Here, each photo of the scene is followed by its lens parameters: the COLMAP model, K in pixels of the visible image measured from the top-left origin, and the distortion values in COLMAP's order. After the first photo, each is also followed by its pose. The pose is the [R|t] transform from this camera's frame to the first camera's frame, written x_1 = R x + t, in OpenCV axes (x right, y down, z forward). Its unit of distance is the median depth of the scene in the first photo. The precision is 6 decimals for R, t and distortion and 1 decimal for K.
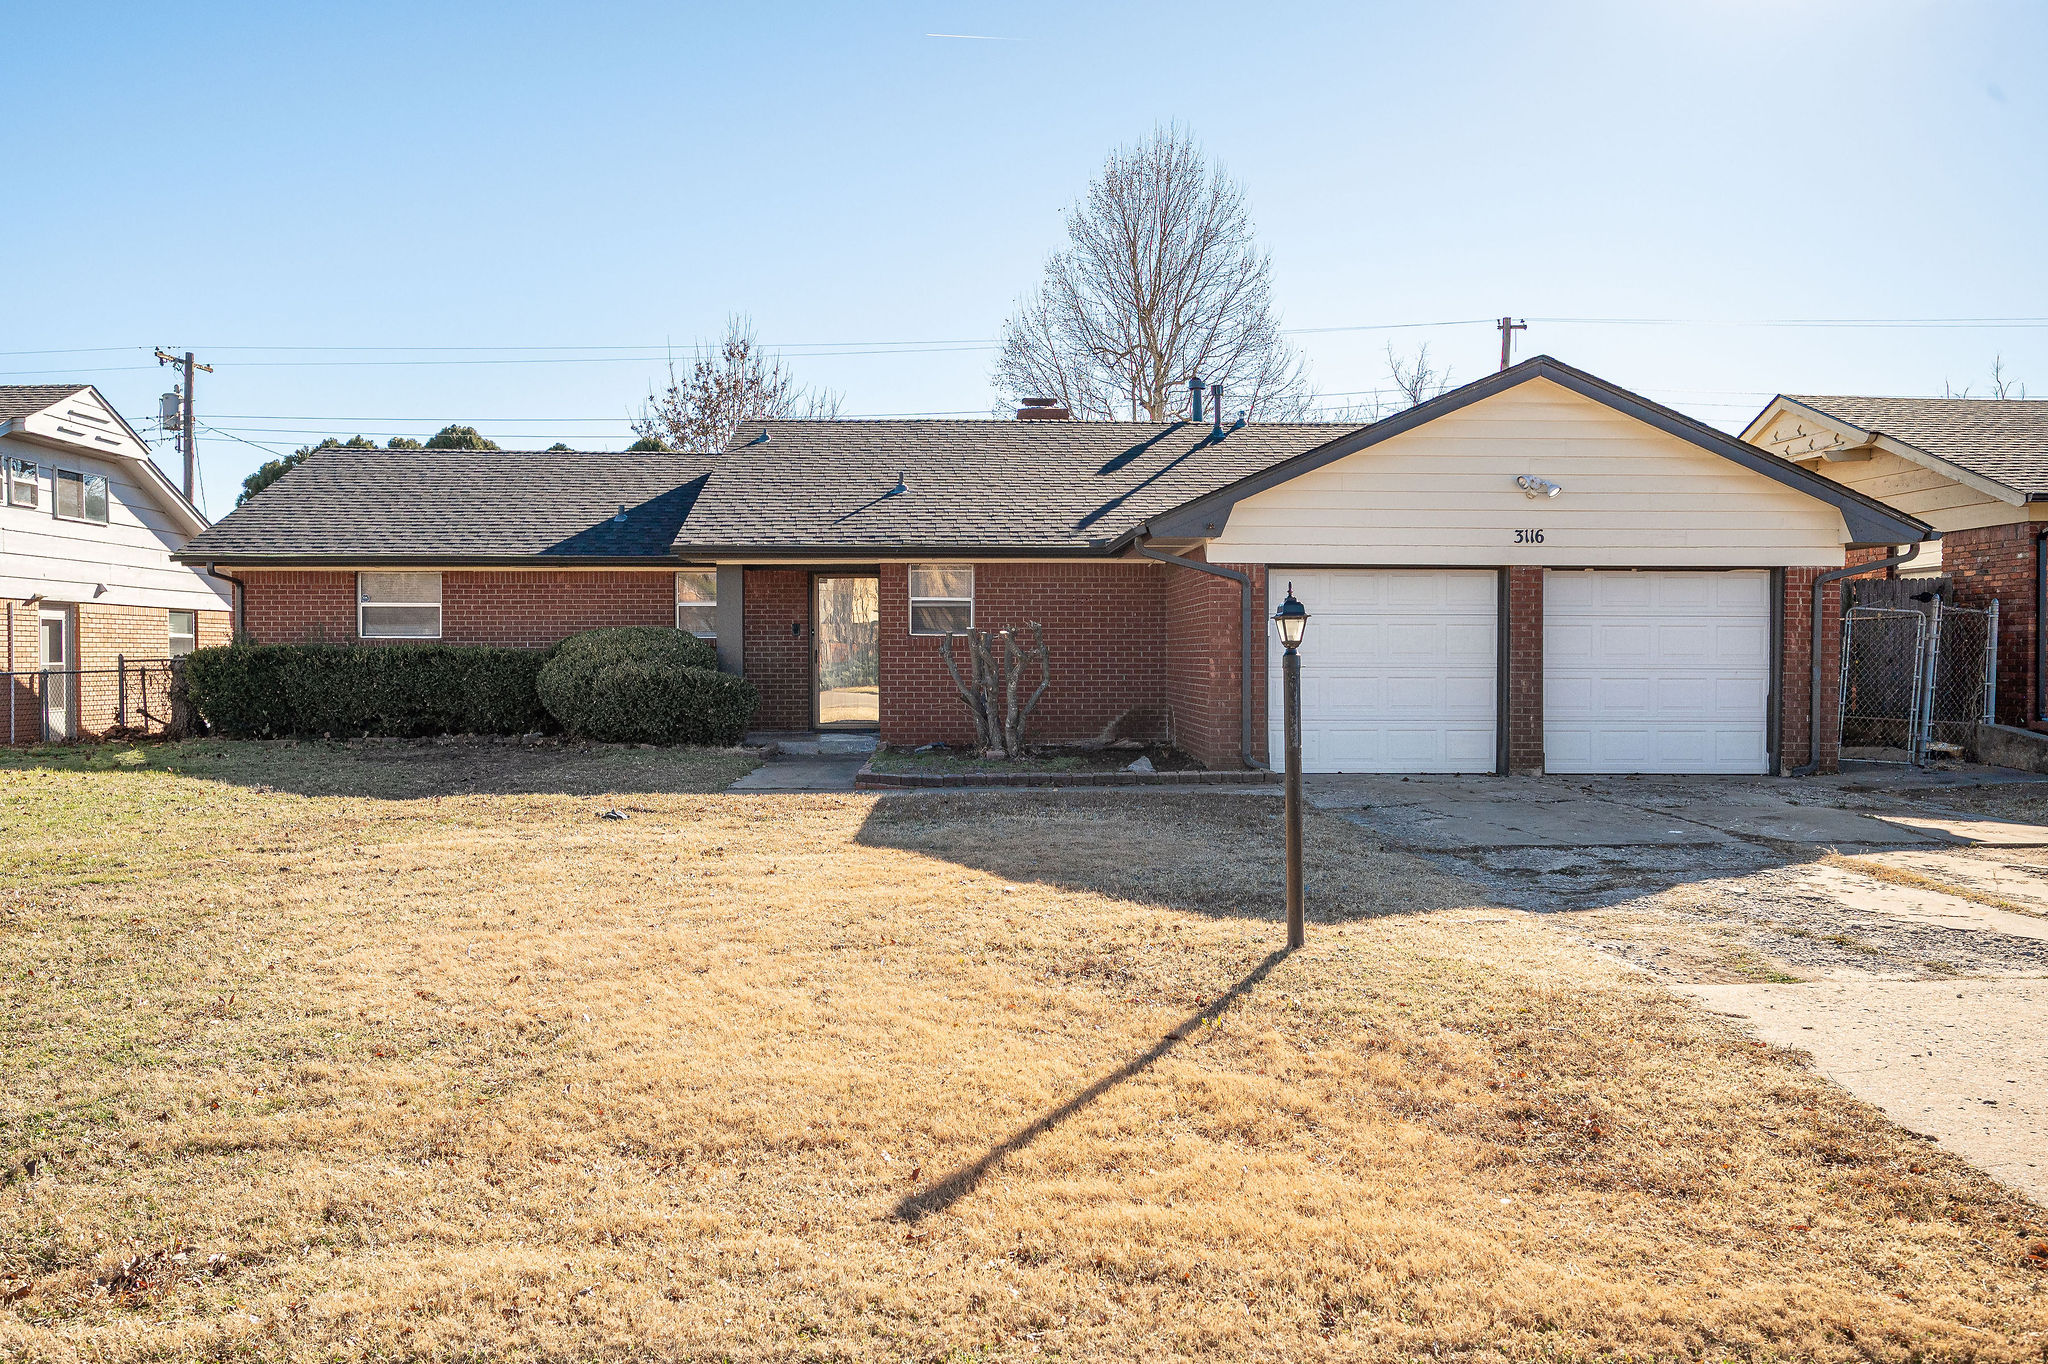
lens RADIAL K [[1476.0, 0, 1022.4], [0, 1476.0, 680.9], [0, 0, 1]] dist [0.000961, 0.000650]
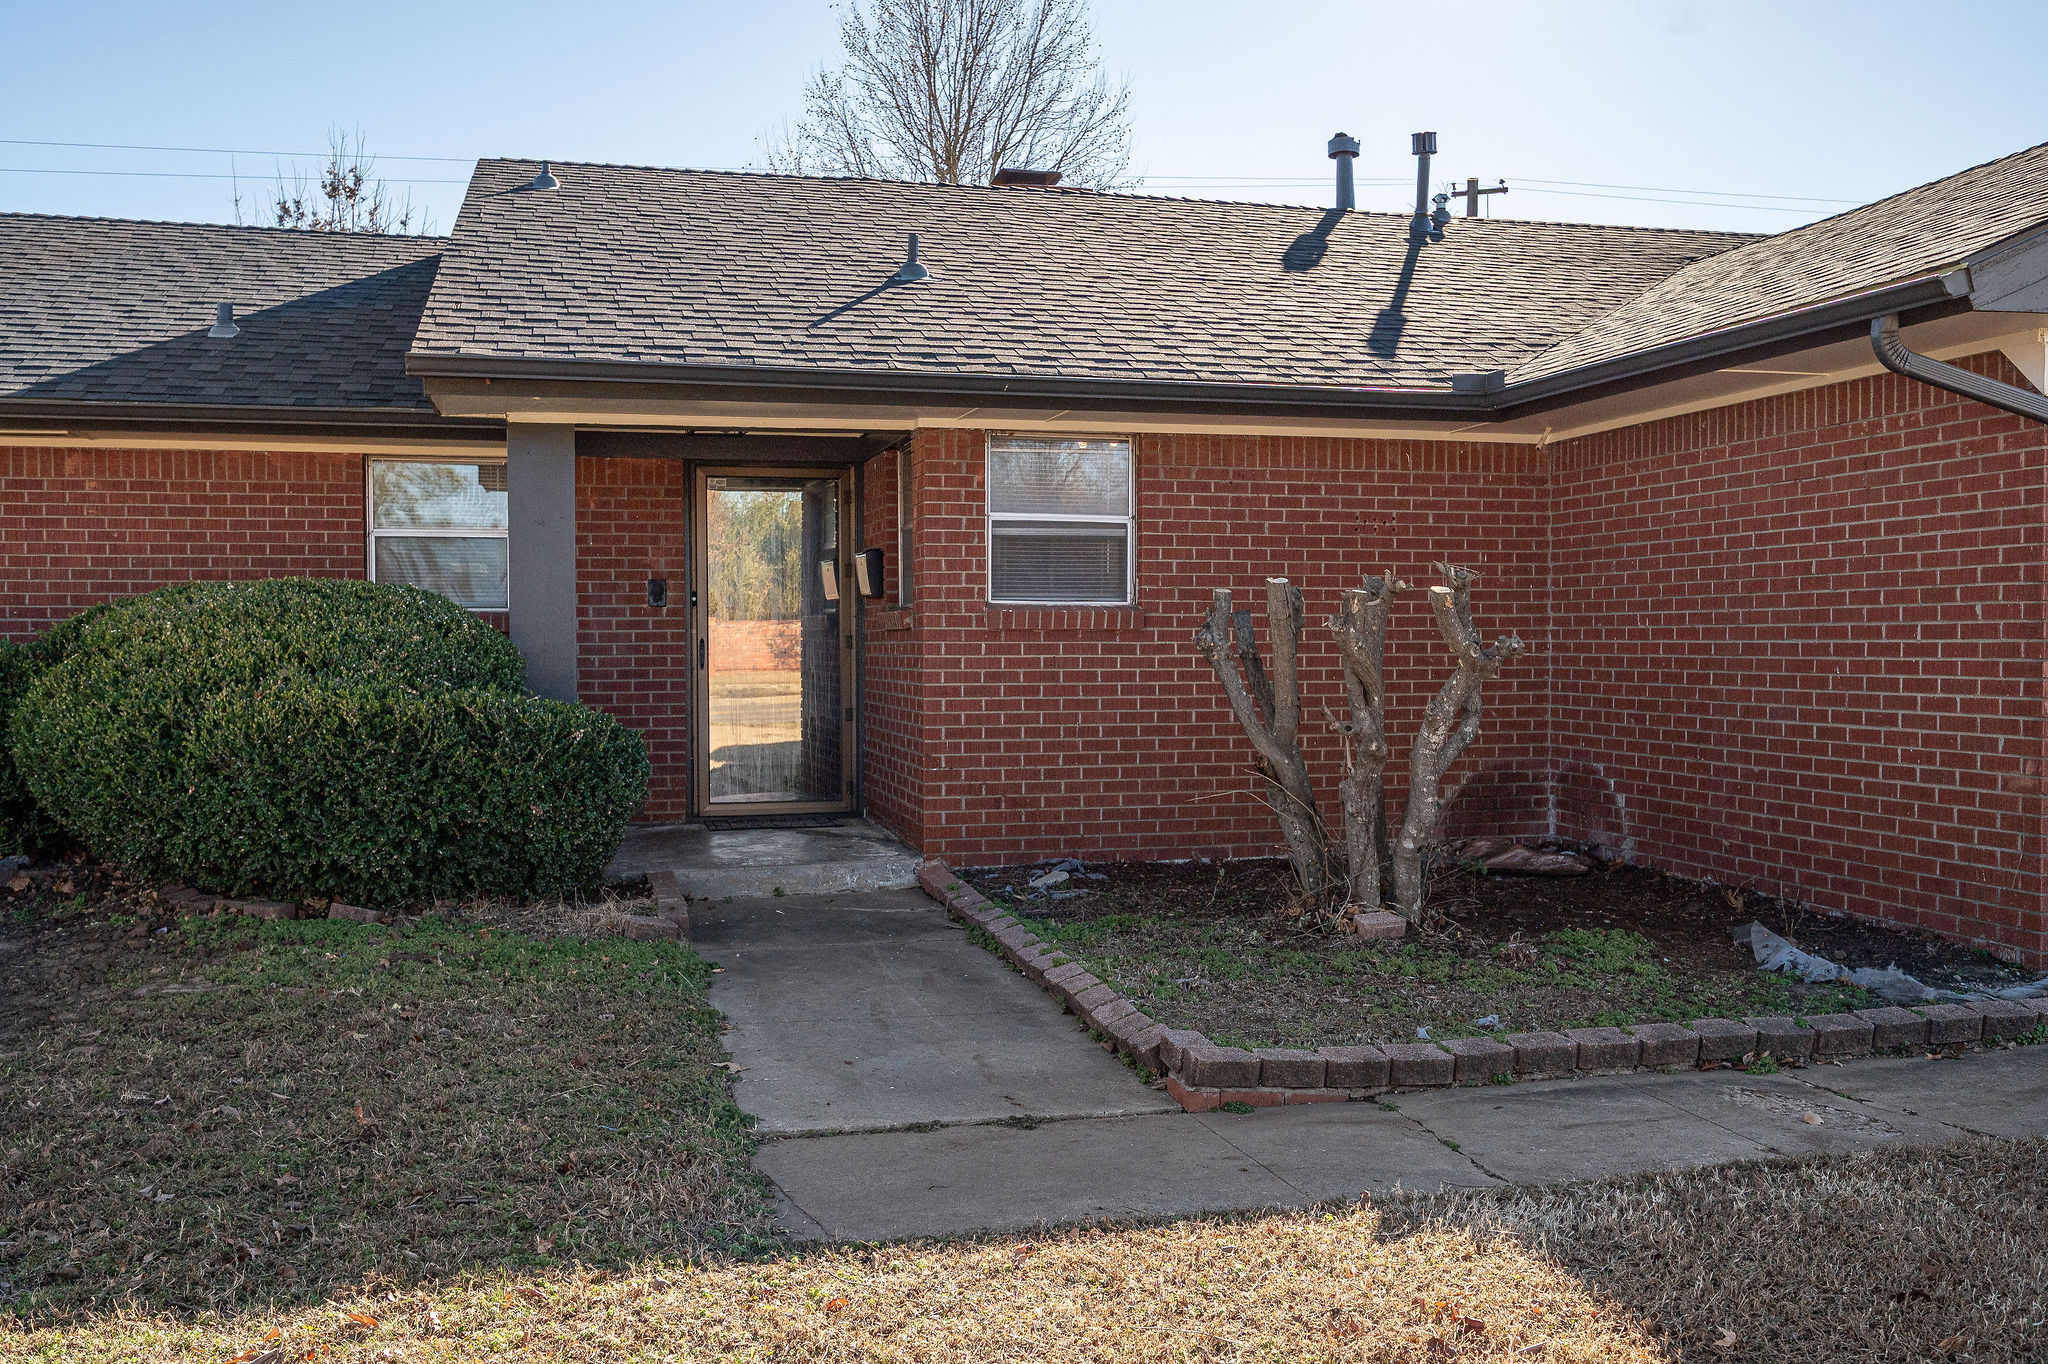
lens RADIAL K [[1770.0, 0, 1025.6], [0, 1770.0, 678.0], [0, 0, 1]] dist [-0.002174, 0.008707]
pose [[0.980013, -0.006257, 0.198835, -0.155316], [0.005791, 0.999979, 0.002925, -0.010590], [-0.198849, -0.001715, 0.980029, 0.476787]]
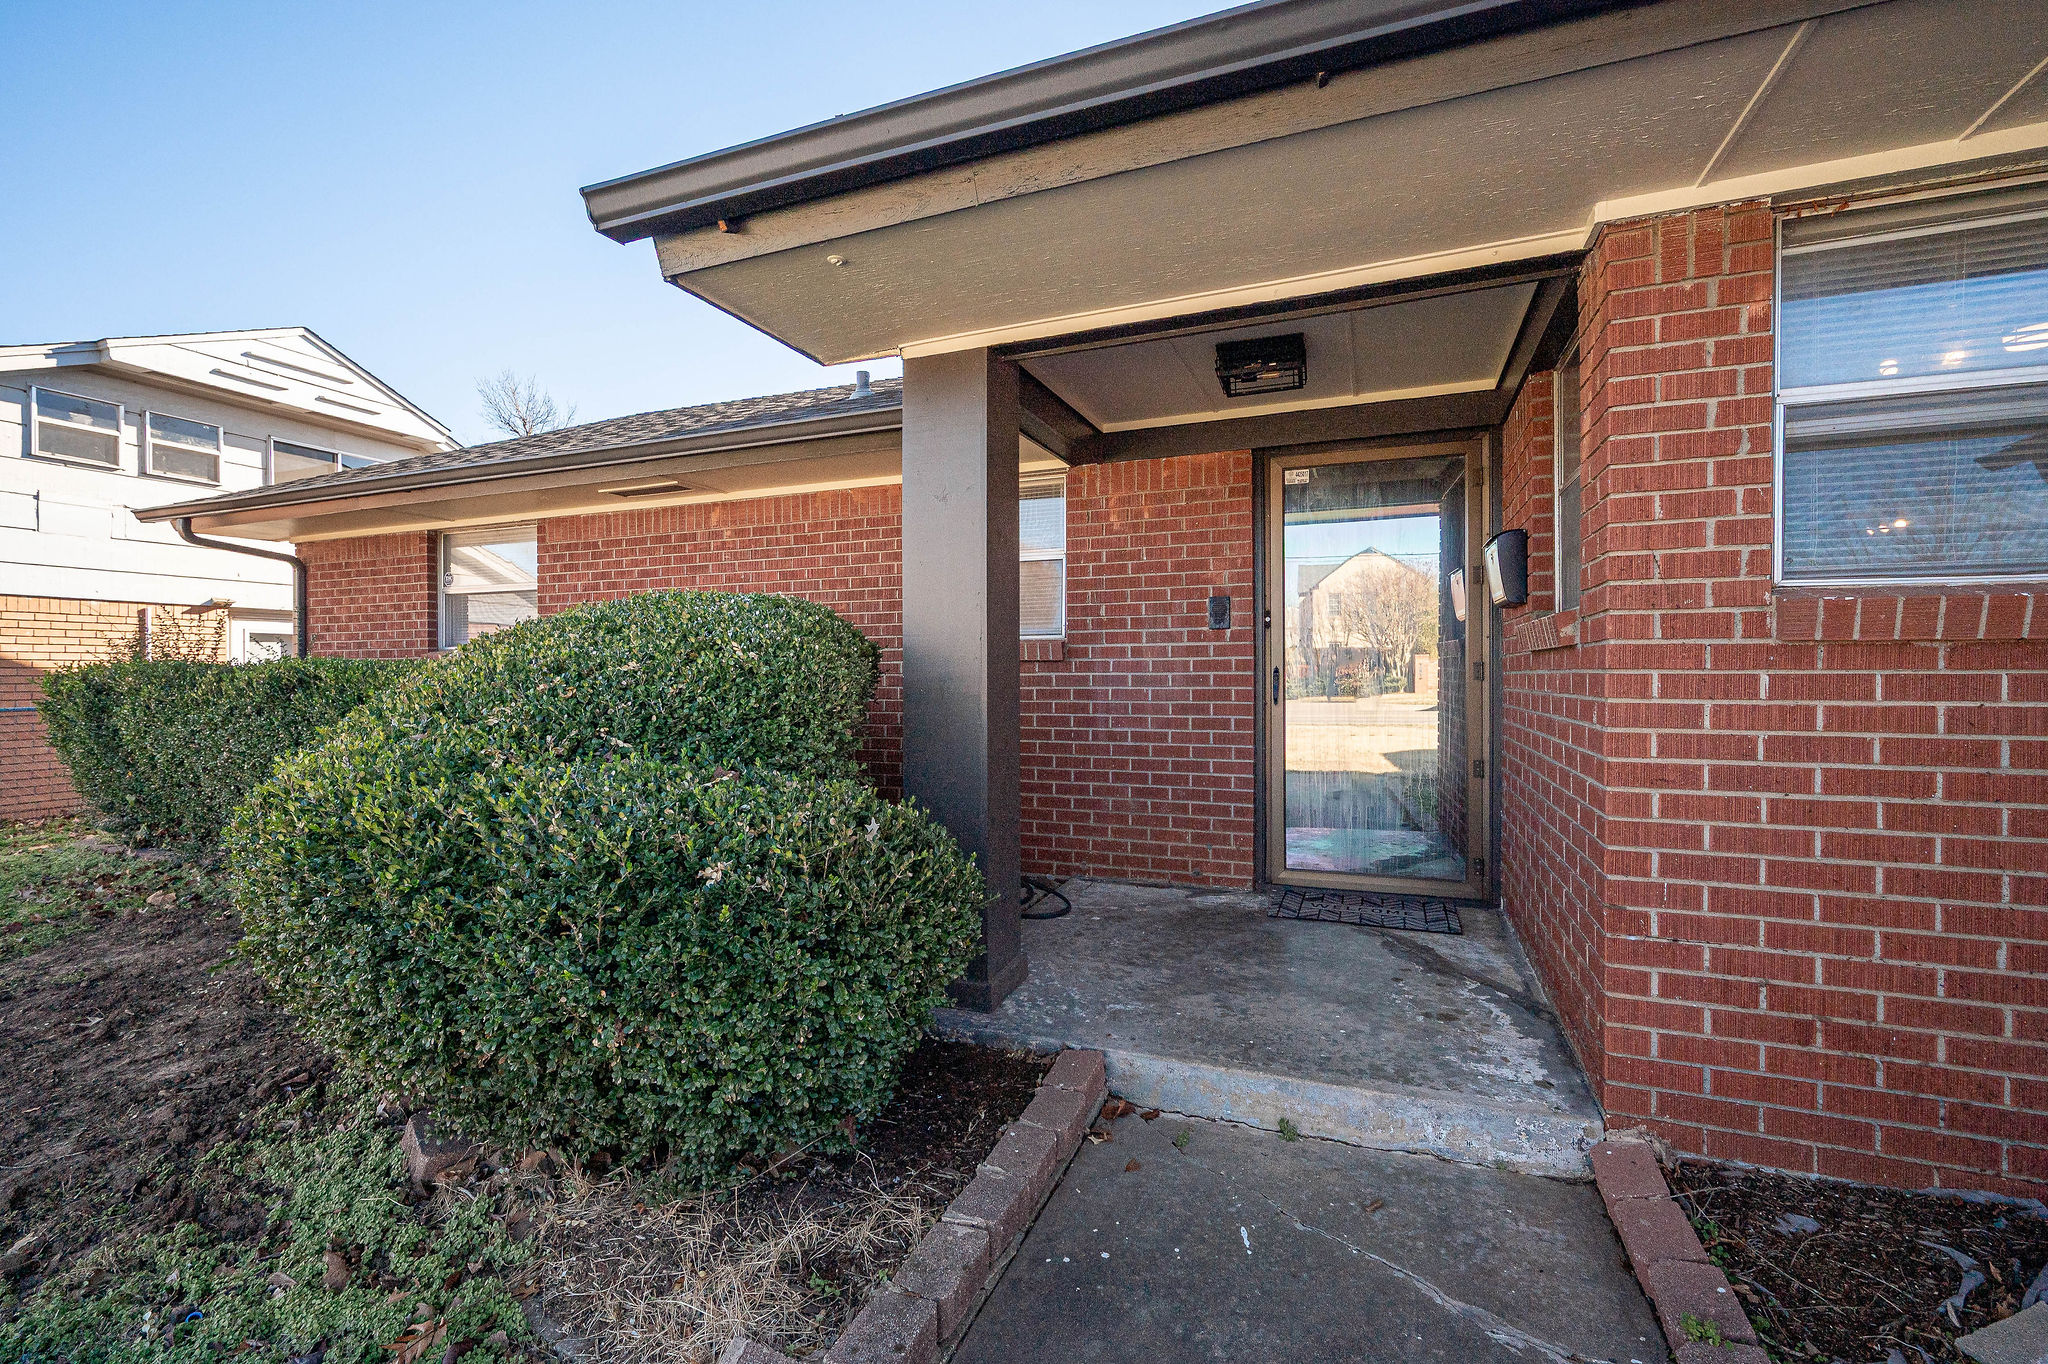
lens RADIAL K [[873.9, 0, 1024.4], [0, 873.9, 680.5], [0, 0, 1]] dist [0.000028, -0.000028]
pose [[0.909119, 0.001127, -0.416534, -0.110142], [-0.004948, 0.999955, -0.008095, -0.016304], [0.416506, 0.009420, 0.909084, 0.805407]]
